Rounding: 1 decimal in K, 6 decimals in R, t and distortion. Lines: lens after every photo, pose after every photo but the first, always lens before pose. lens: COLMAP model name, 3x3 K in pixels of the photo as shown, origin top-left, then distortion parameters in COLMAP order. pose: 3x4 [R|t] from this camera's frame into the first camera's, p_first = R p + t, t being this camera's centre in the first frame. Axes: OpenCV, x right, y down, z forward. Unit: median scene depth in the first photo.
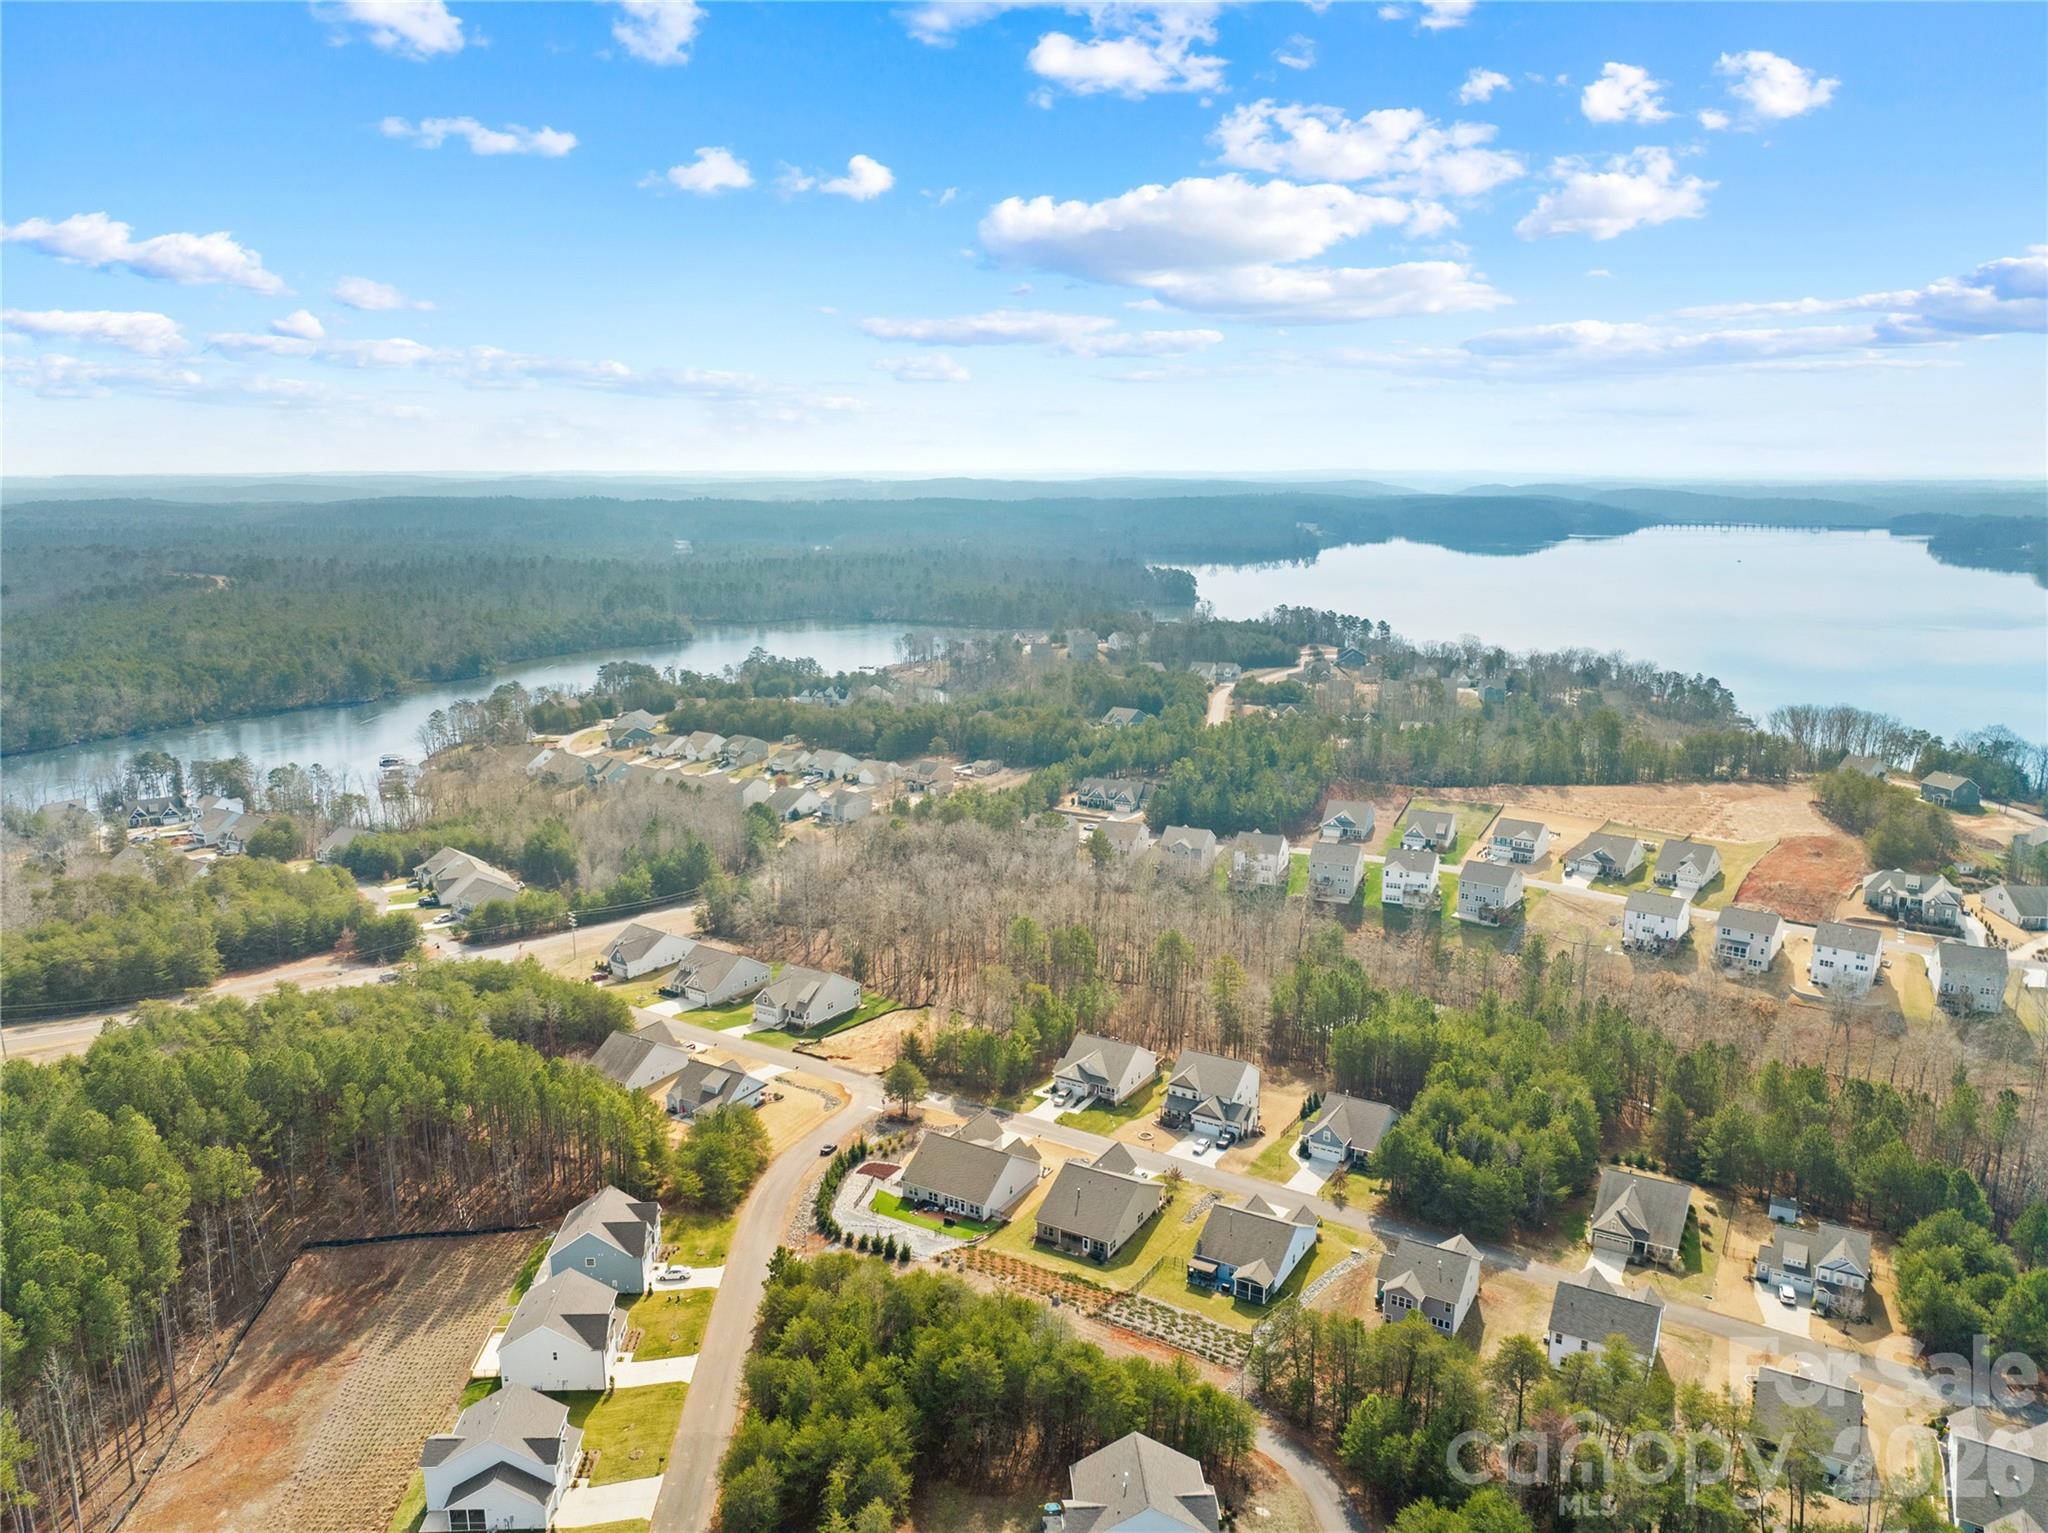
lens RADIAL K [[1445.8, 0, 1024.0], [0, 1445.8, 766.5], [0, 0, 1]] dist [-0.043932, 0.003177]
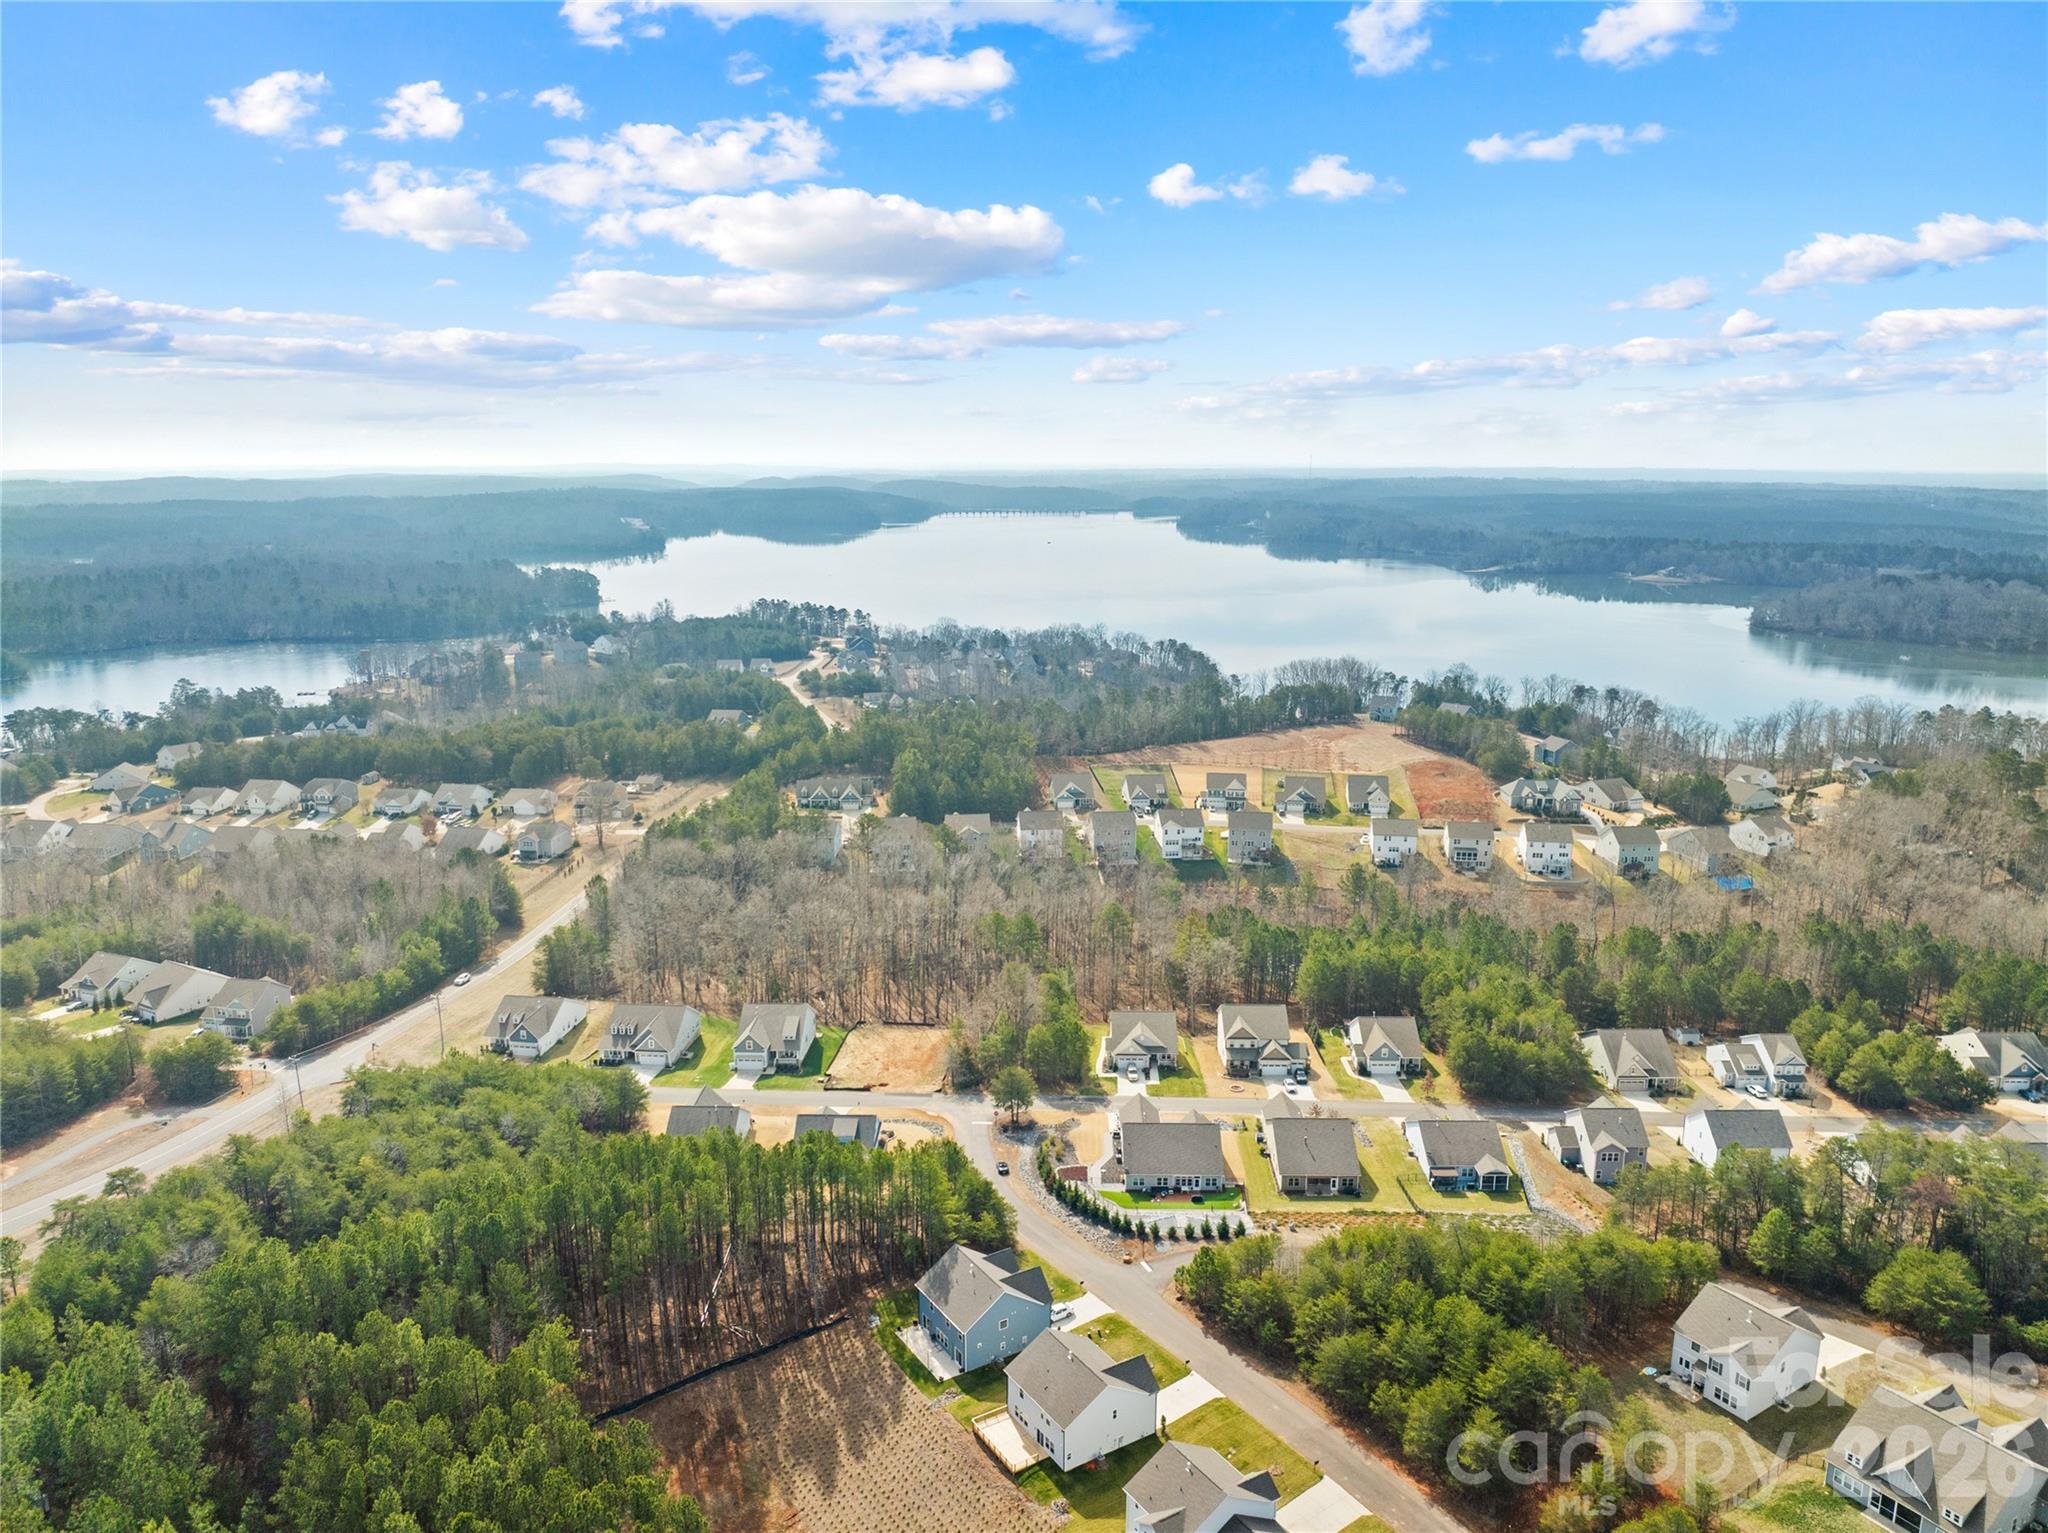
lens RADIAL K [[1445.8, 0, 1024.0], [0, 1445.8, 766.5], [0, 0, 1]] dist [-0.043932, 0.003177]
pose [[0.866497, -0.101187, 0.488819, -0.249936], [0.099246, 0.994612, 0.029961, -0.012734], [-0.489217, 0.022553, 0.871870, 0.065042]]
